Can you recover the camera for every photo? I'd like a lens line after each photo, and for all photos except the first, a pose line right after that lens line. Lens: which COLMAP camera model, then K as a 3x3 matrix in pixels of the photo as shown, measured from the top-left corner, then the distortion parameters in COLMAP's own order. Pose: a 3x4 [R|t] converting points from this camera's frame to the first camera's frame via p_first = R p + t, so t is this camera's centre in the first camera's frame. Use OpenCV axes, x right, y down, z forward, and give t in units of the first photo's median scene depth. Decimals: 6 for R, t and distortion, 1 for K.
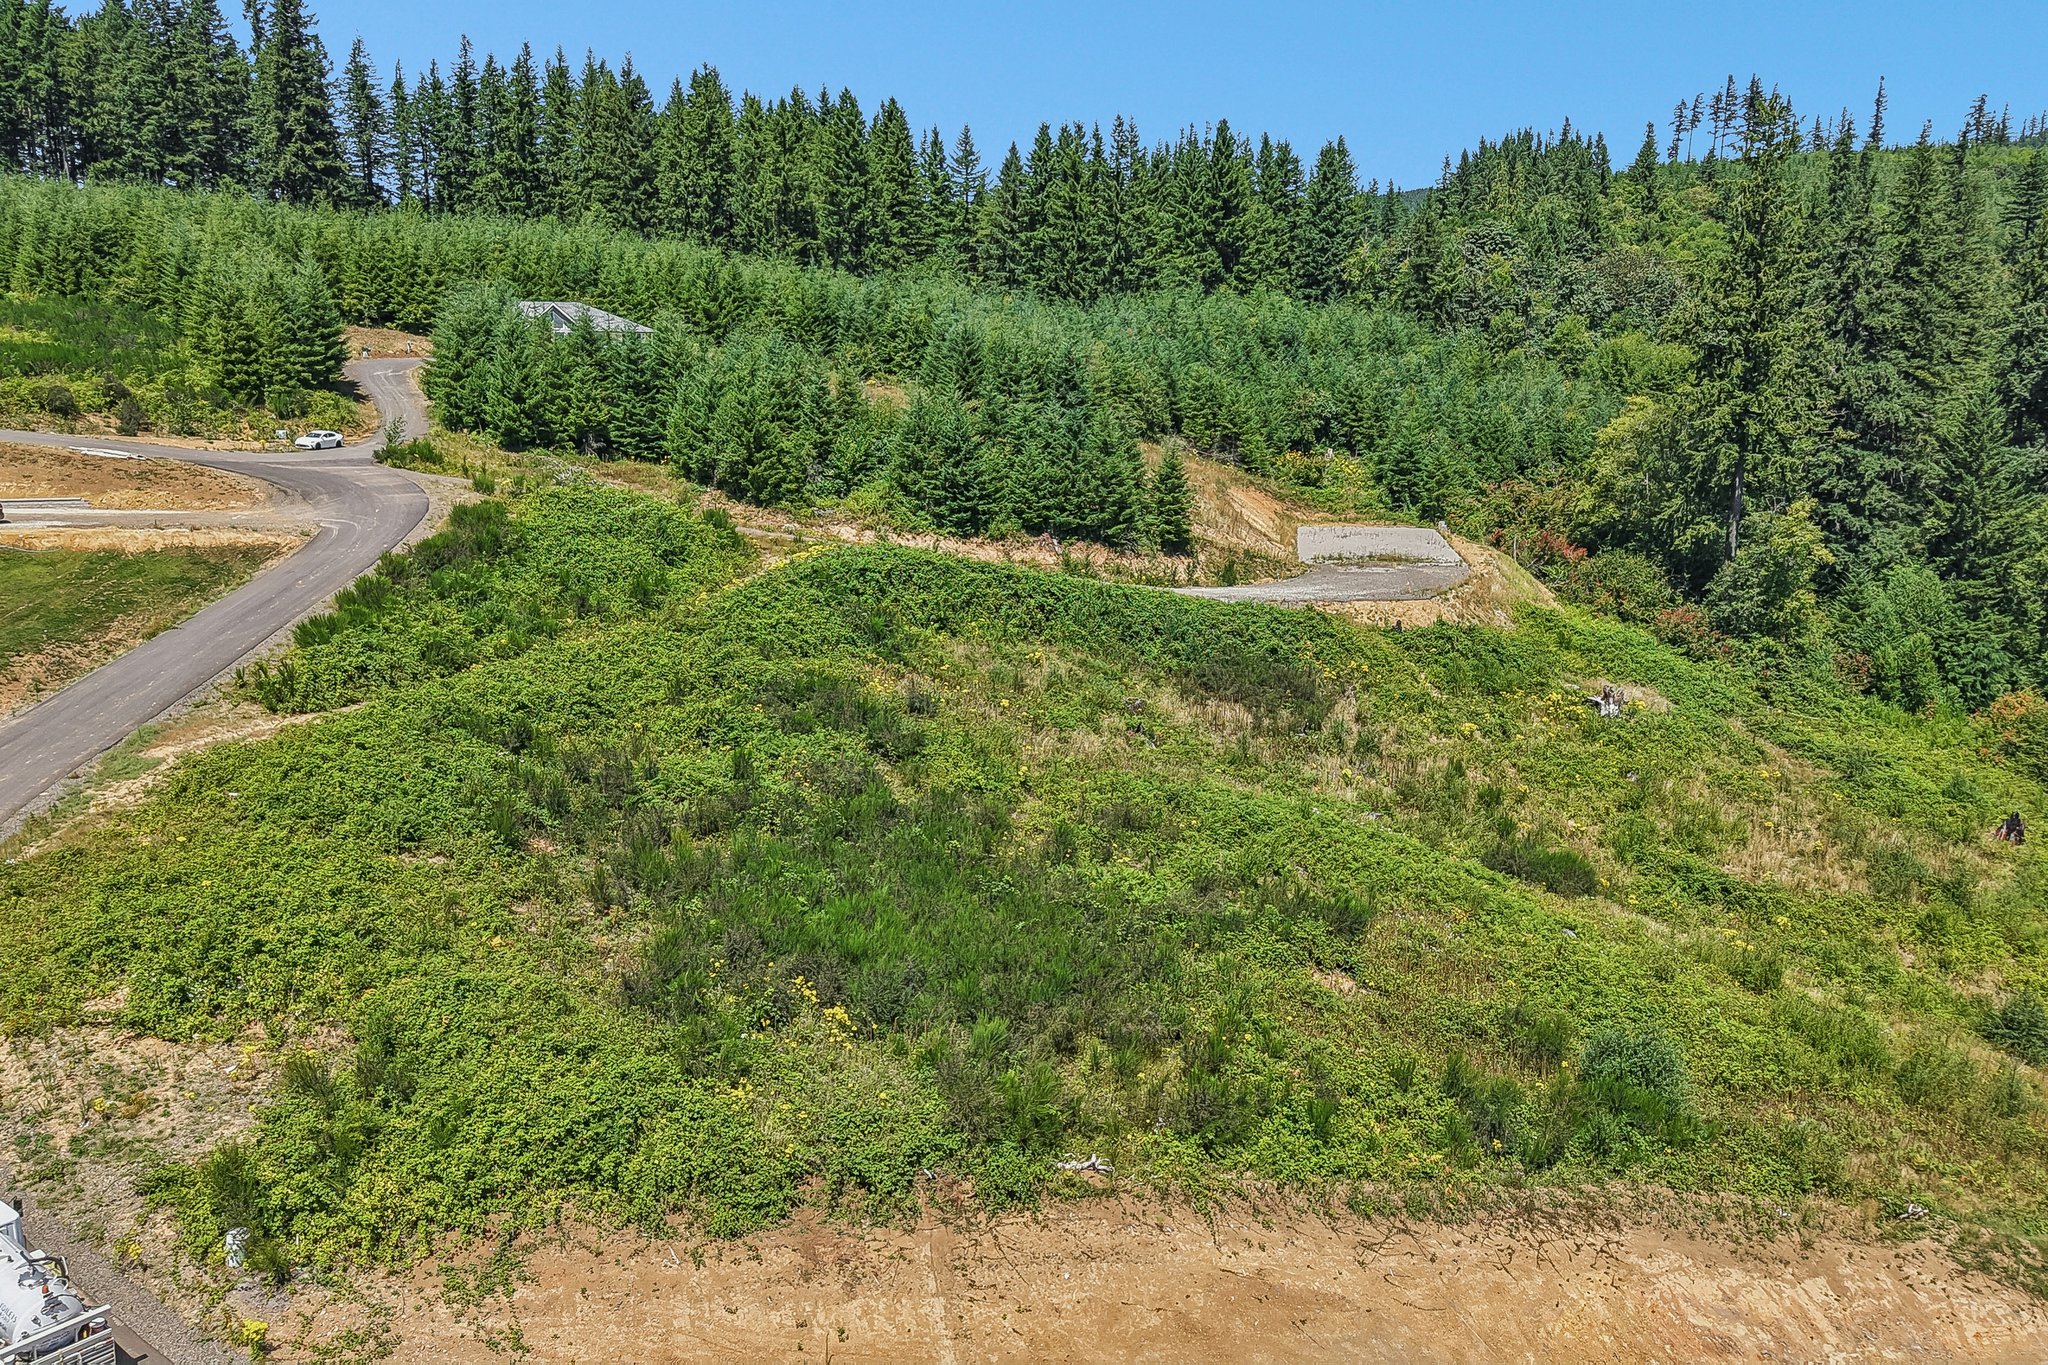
lens RADIAL K [[1625.8, 0, 1017.5], [0, 1625.8, 688.8], [0, 0, 1]] dist [0.035359, -0.069200]
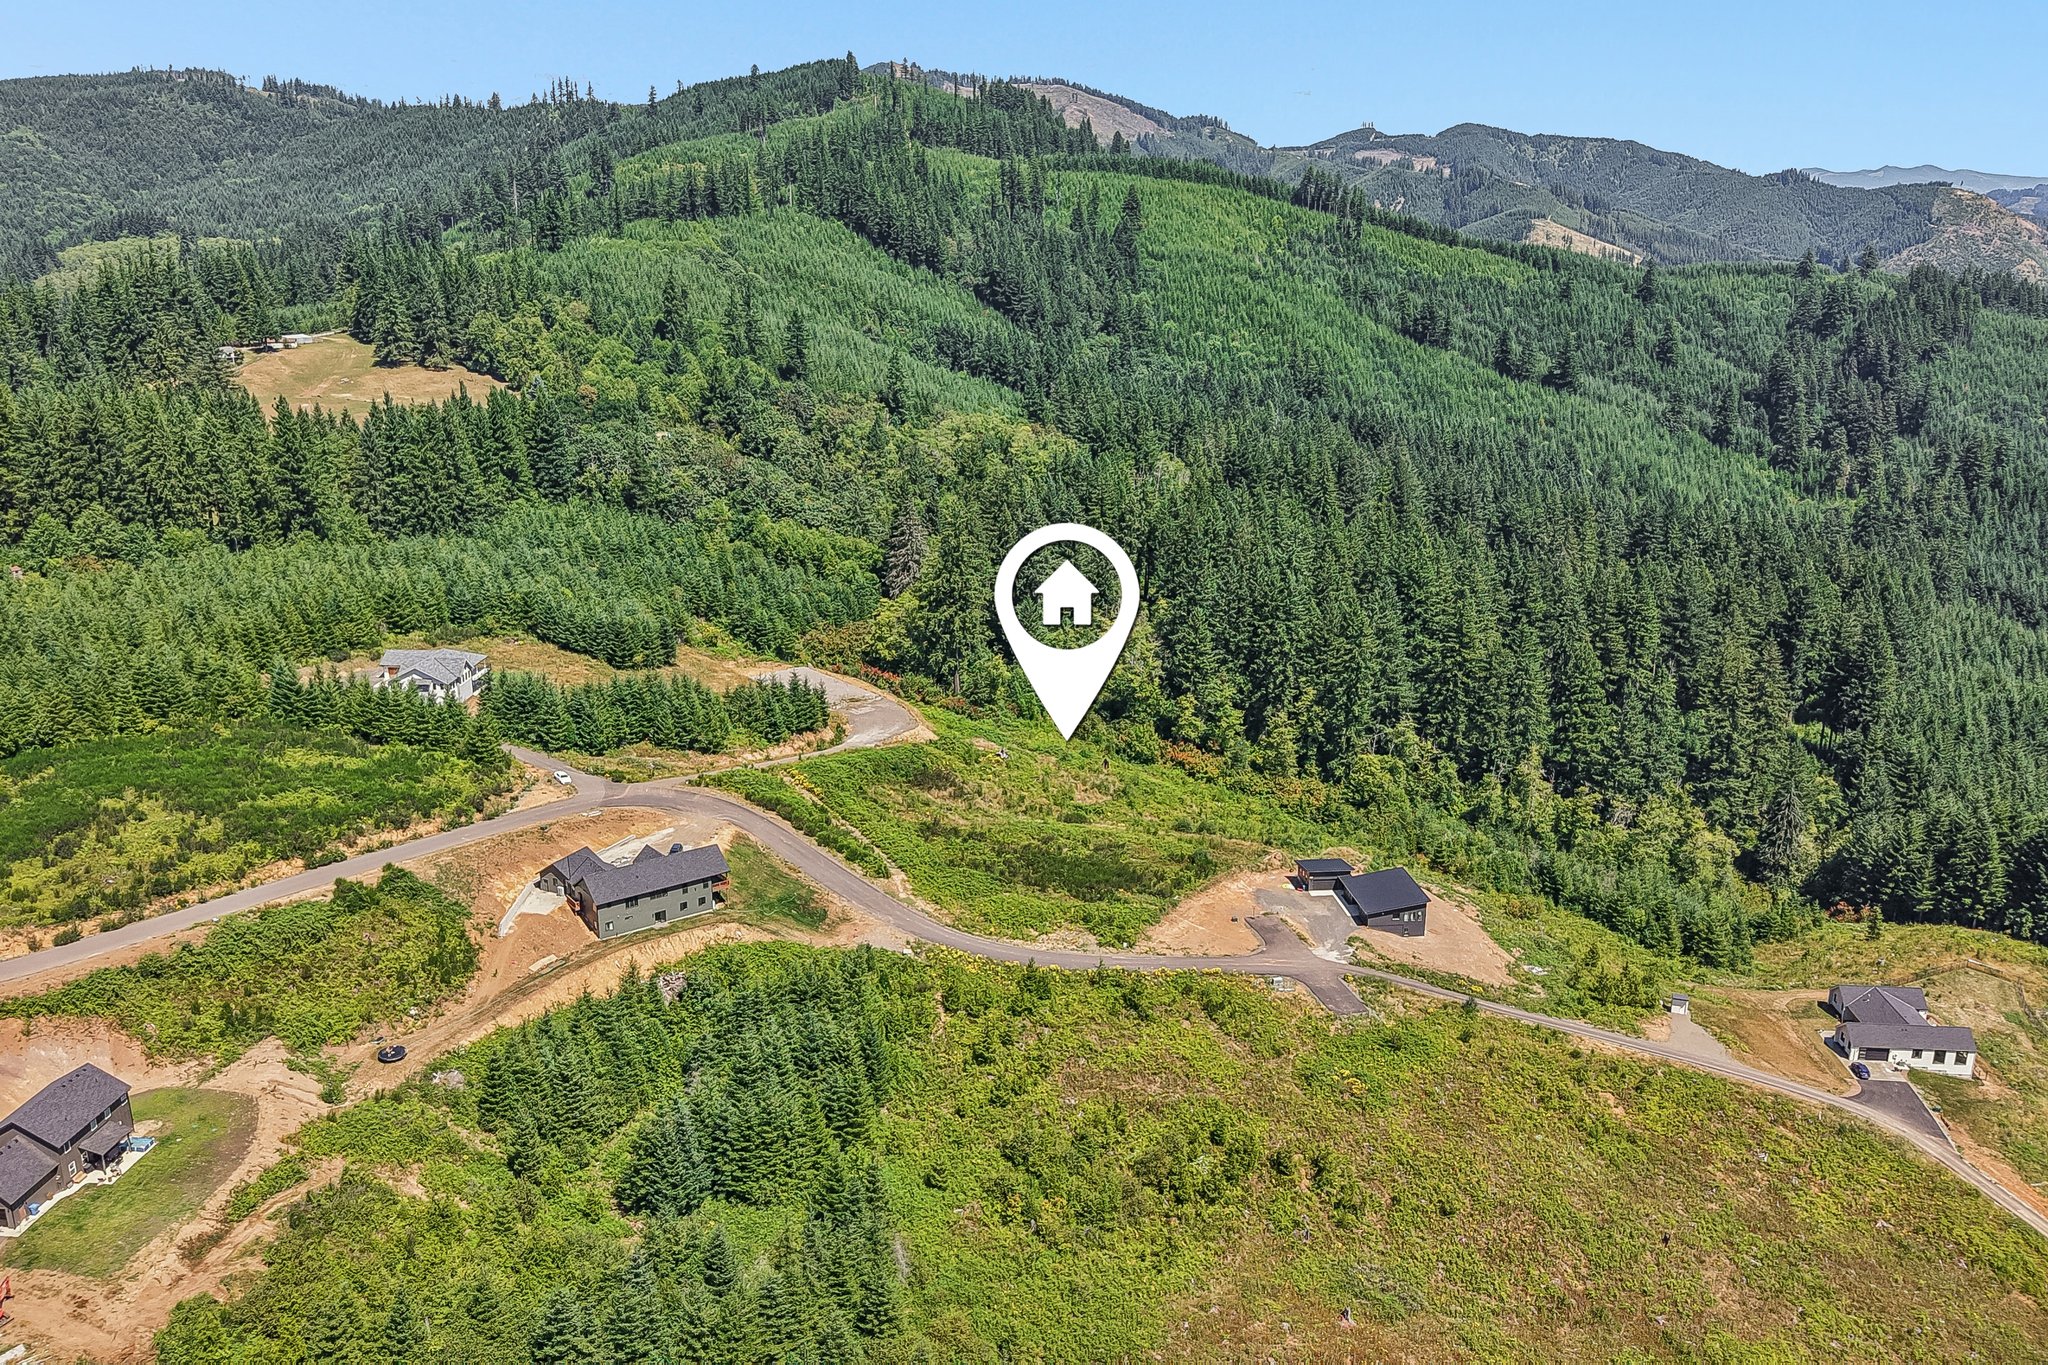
lens RADIAL K [[1625.8, 0, 1038.2], [0, 1625.8, 684.2], [0, 0, 1]] dist [0.035359, -0.069200]
pose [[0.645419, -0.215521, 0.732793, -1.428665], [0.147607, 0.976476, 0.157183, -0.470191], [-0.749431, 0.006716, 0.662048, -0.813262]]
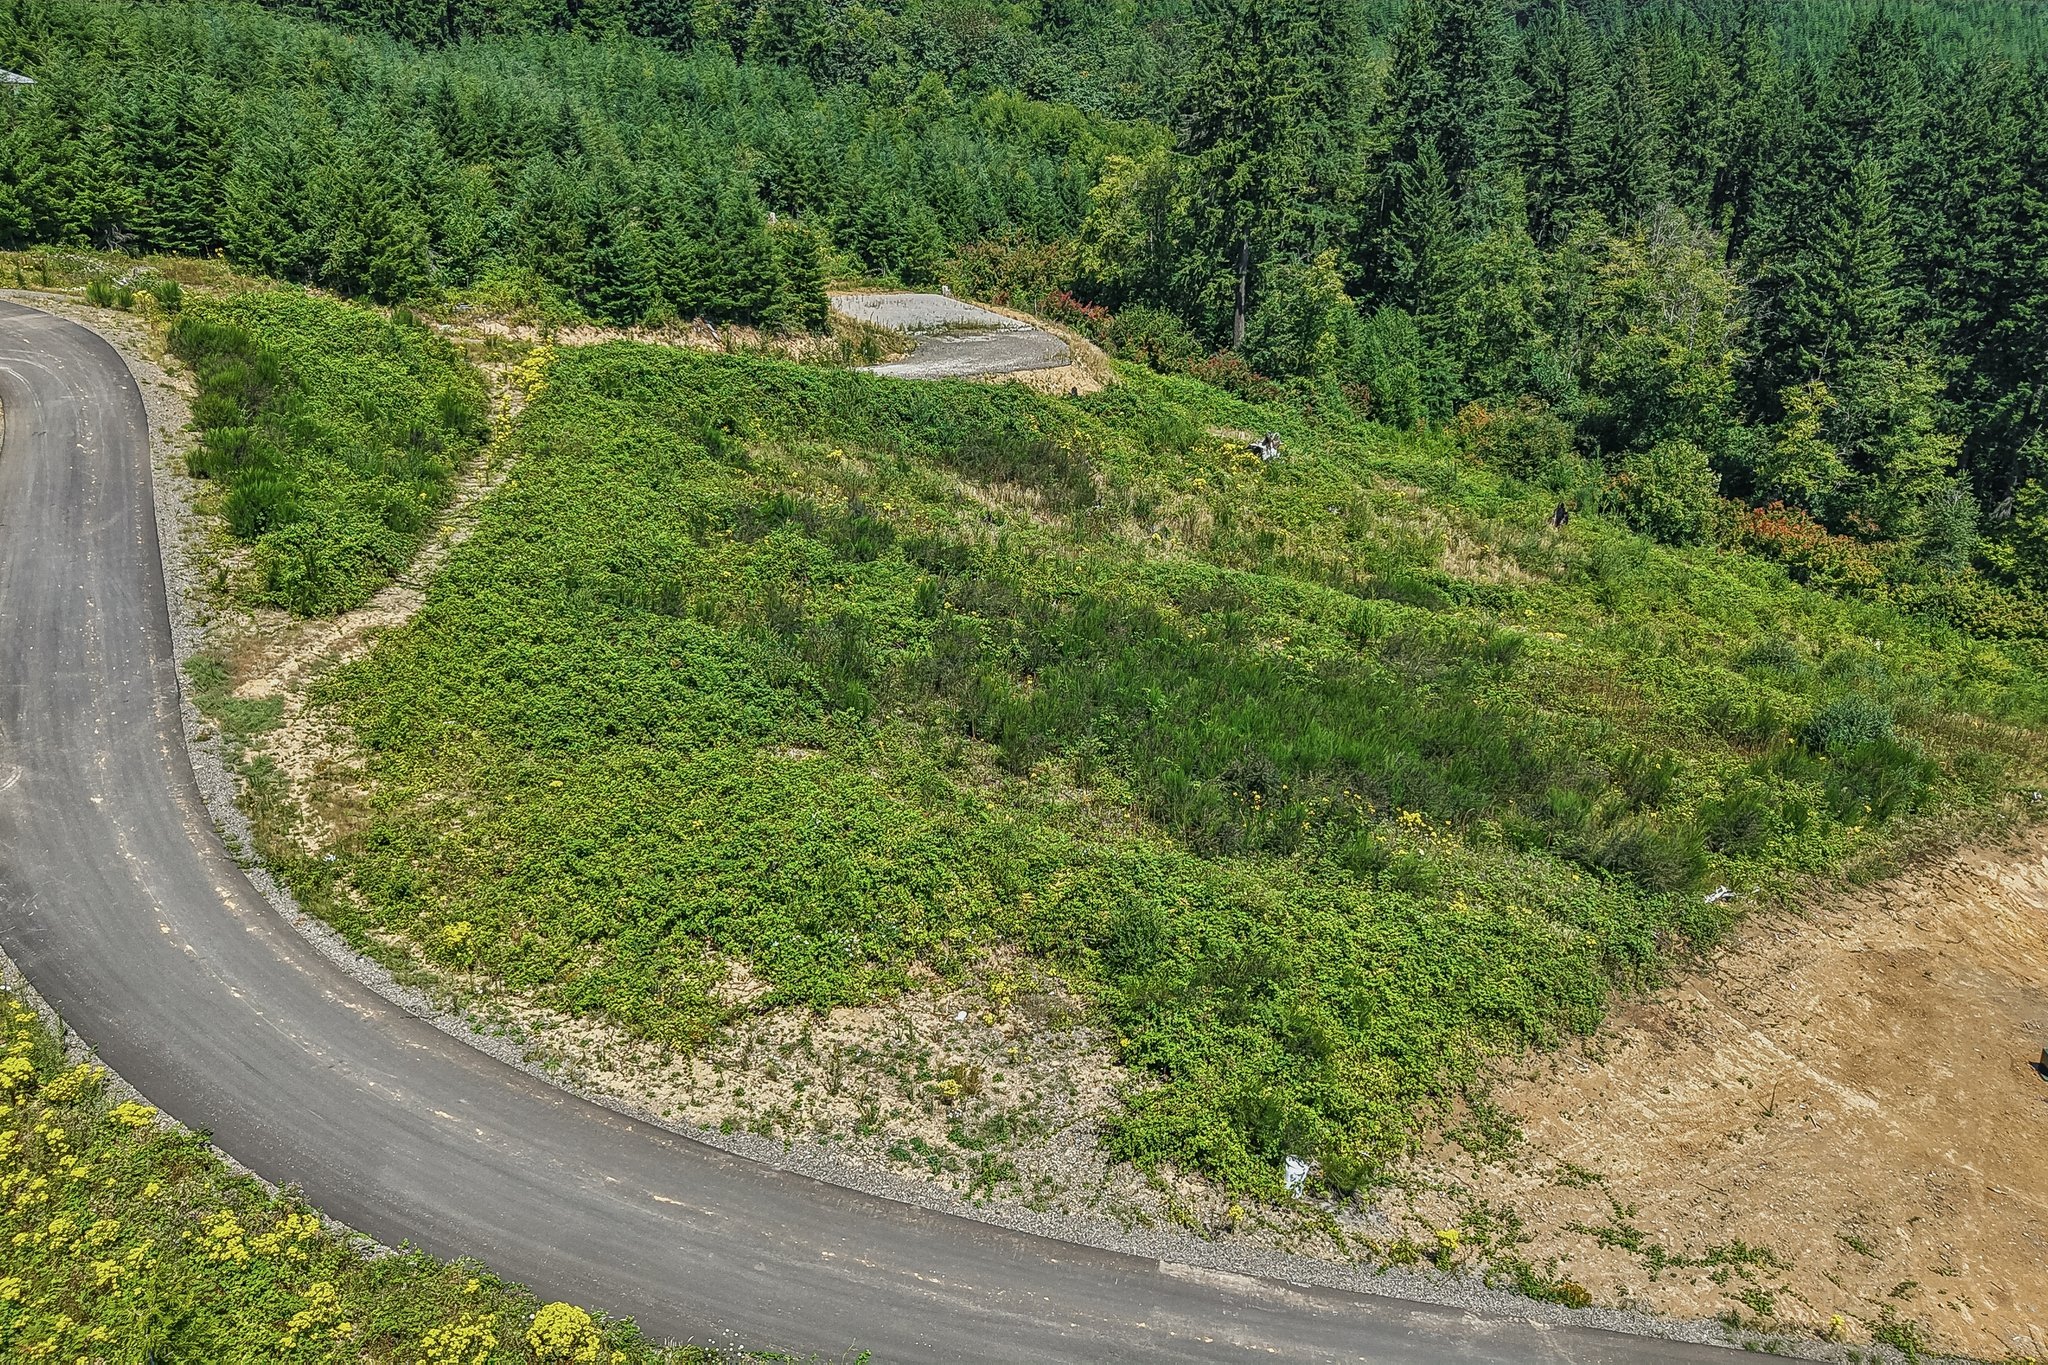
lens RADIAL K [[1625.8, 0, 1024.3], [0, 1625.8, 686.9], [0, 0, 1]] dist [0.035359, -0.069200]
pose [[0.865531, -0.163827, 0.473305, -0.280897], [0.096029, 0.981741, 0.164206, -0.024213], [-0.491564, -0.096674, 0.865459, 0.093414]]
